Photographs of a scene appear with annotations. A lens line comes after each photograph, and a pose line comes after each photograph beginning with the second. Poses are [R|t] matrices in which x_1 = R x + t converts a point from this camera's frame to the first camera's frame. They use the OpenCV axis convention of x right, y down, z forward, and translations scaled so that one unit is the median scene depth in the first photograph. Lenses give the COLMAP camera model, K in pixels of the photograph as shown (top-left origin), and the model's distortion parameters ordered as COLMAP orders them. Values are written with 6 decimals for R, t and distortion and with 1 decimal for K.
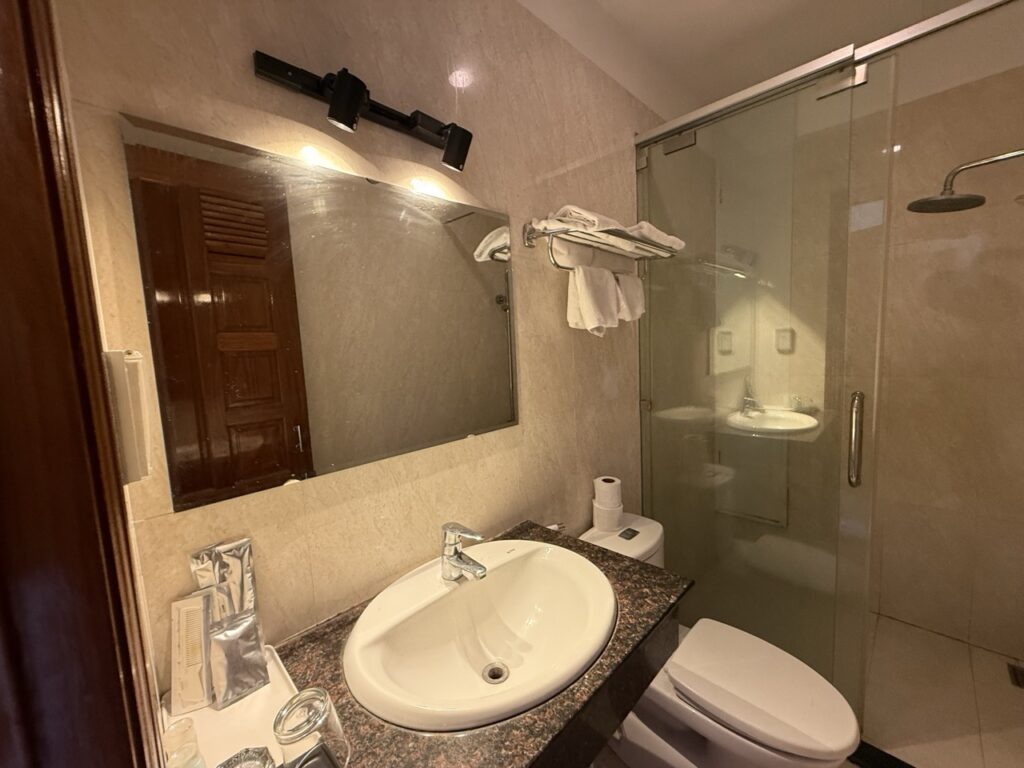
lens RADIAL K [[406.1, 0, 513.2], [0, 406.1, 383.7], [0, 0, 1]] dist [0.000035, -0.000876]
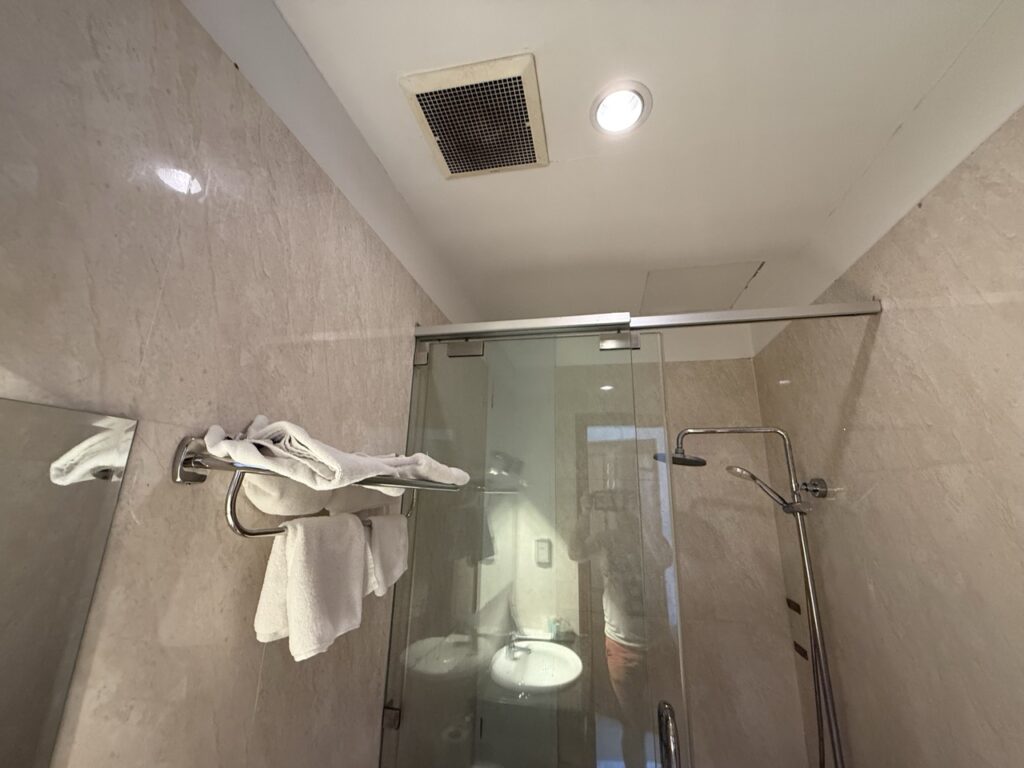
lens RADIAL K [[406.1, 0, 513.3], [0, 406.1, 384.5], [0, 0, 1]] dist [0.000035, -0.000876]
pose [[0.834222, 0.203320, 0.512576, 0.077896], [-0.002127, 0.930721, -0.365723, -0.231864], [-0.551424, 0.304004, 0.776861, 0.333912]]
